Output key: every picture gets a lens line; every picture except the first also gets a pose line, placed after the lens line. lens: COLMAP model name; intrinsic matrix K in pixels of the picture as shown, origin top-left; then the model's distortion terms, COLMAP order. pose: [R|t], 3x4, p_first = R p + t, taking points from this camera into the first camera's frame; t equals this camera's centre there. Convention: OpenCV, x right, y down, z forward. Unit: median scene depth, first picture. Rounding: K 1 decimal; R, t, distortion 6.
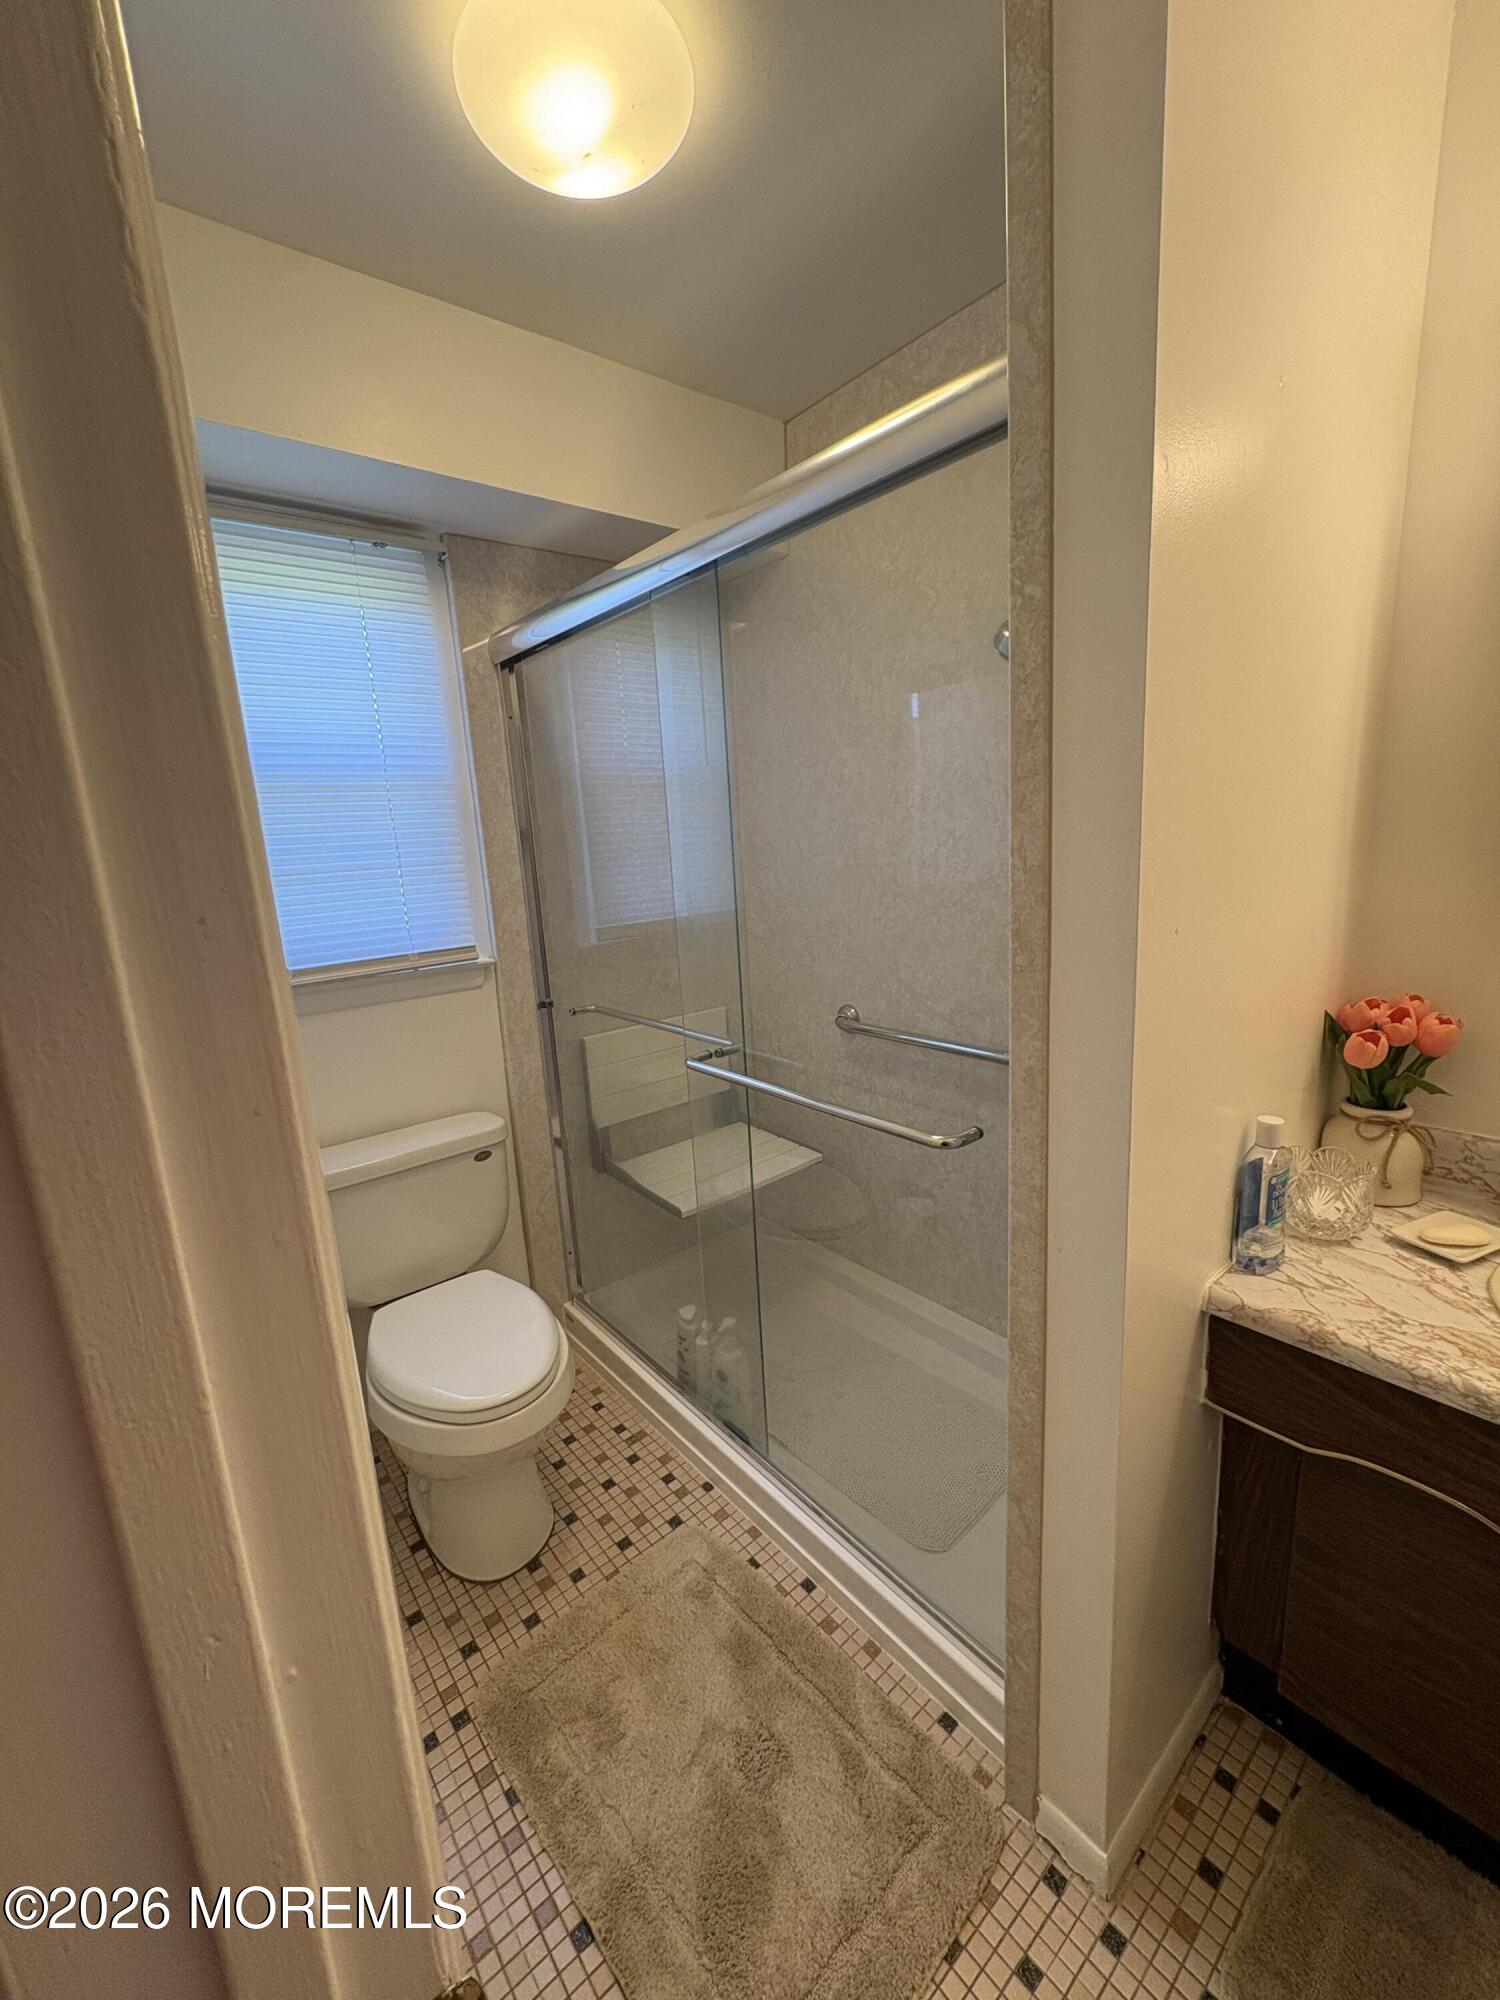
lens RADIAL K [[796.9, 0, 750.0], [0, 796.9, 1000.0], [0, 0, 1]] dist [-0.001972, -0.000115]
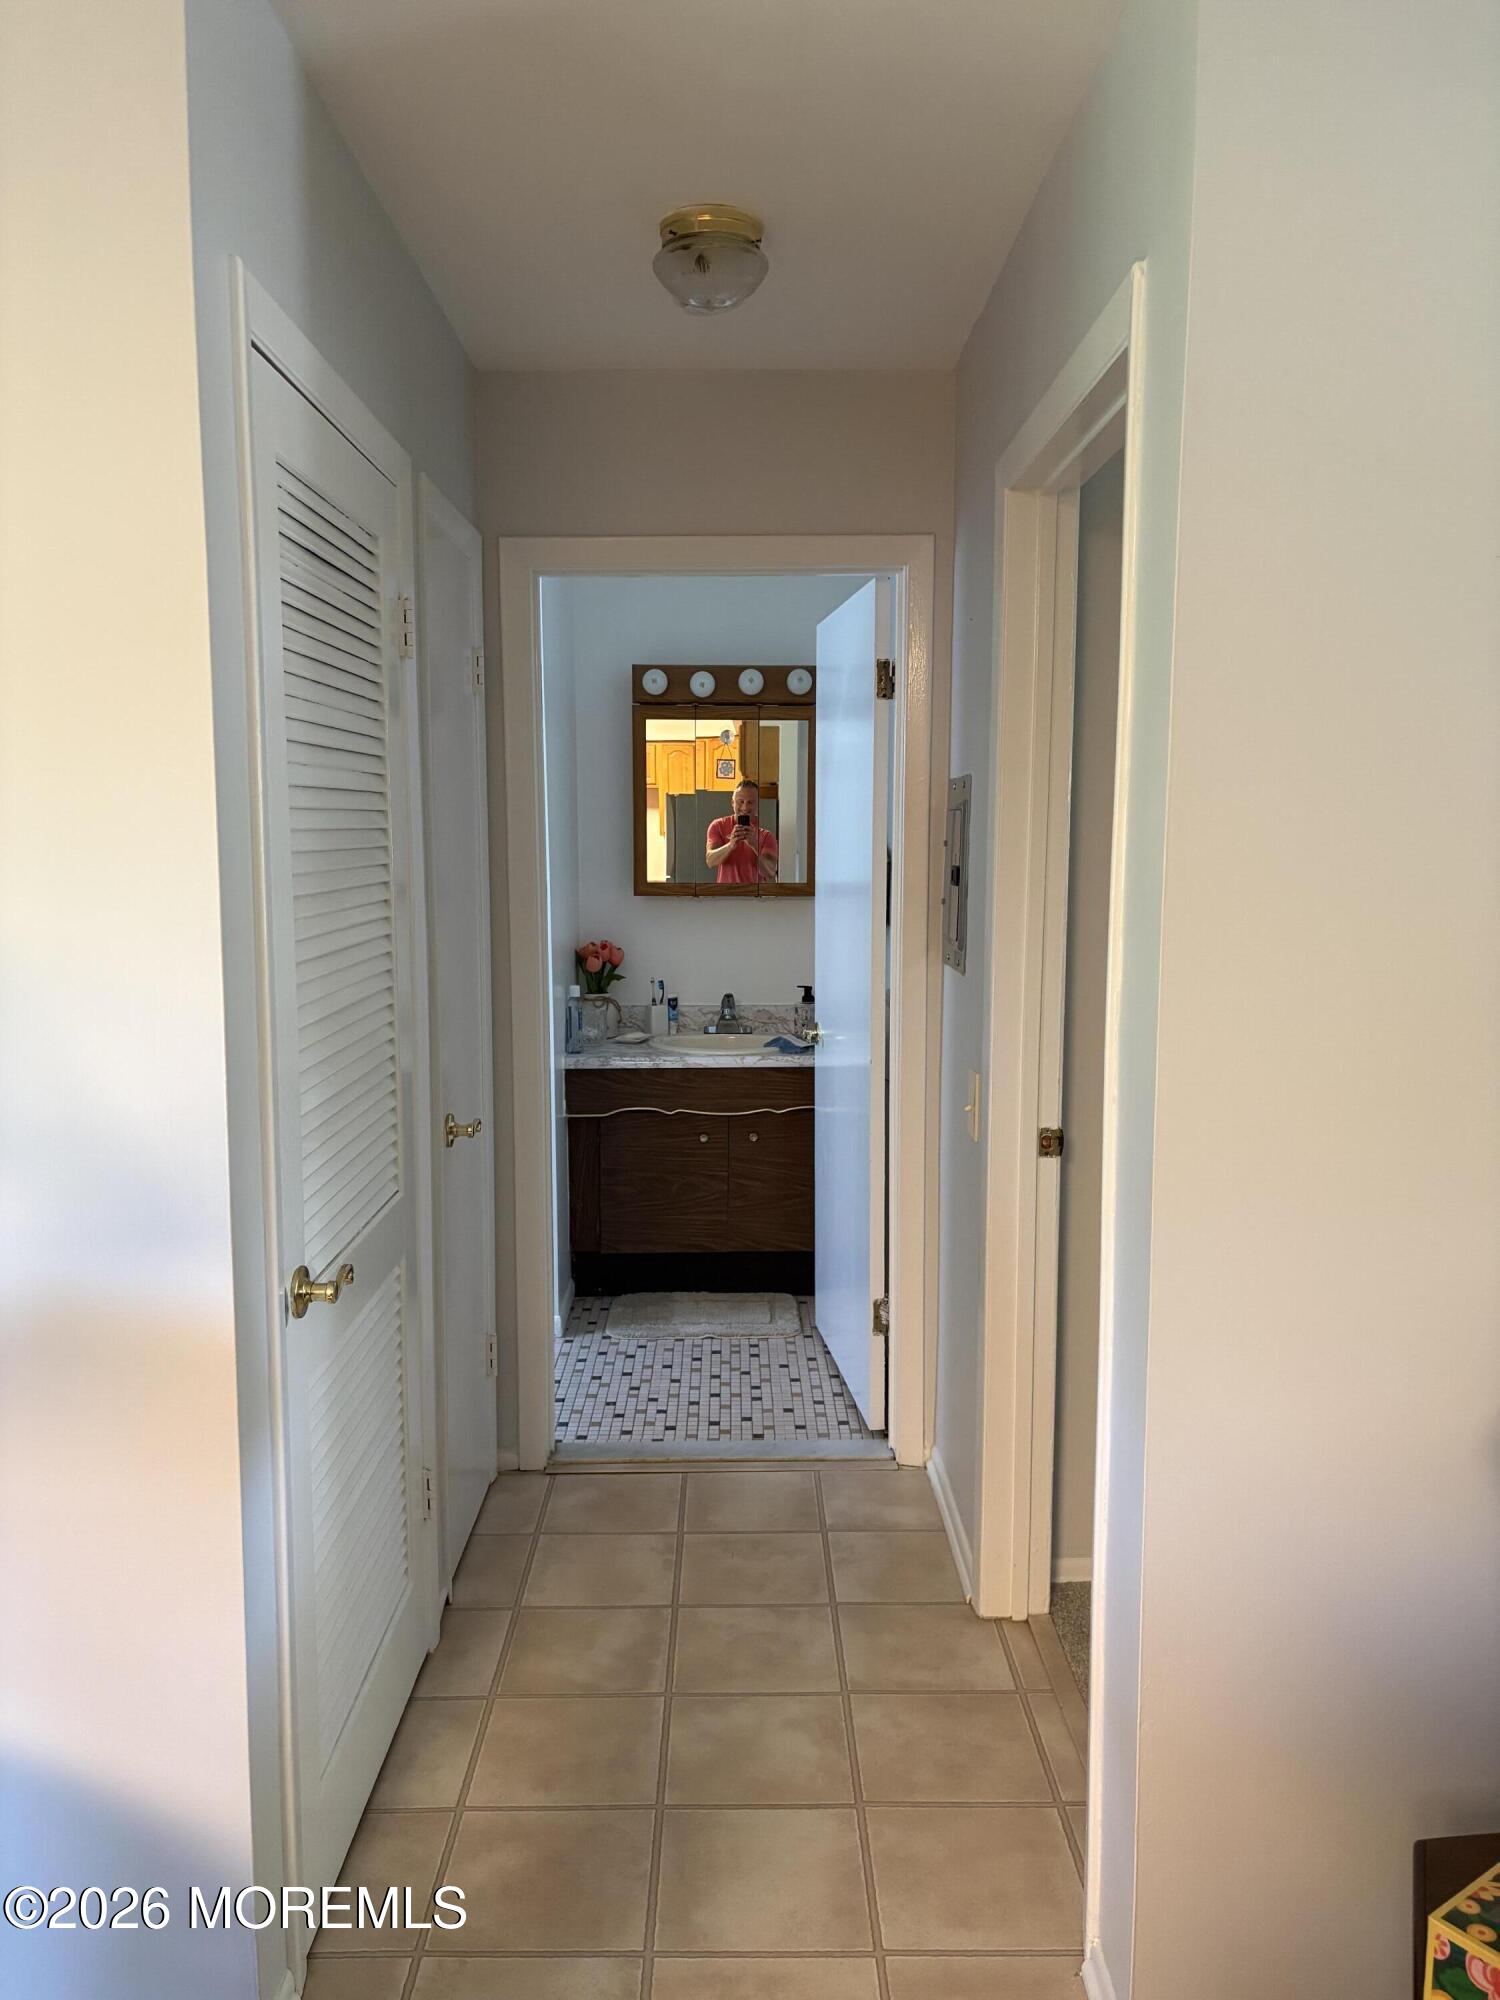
lens RADIAL K [[1510.3, 0, 744.4], [0, 1510.3, 997.1], [0, 0, 1]] dist [0.057009, -0.075272]
pose [[0.631181, -0.030866, 0.775021, -2.172684], [0.118130, 0.991377, -0.056723, 0.437033], [-0.766587, 0.127356, 0.629384, -1.903440]]
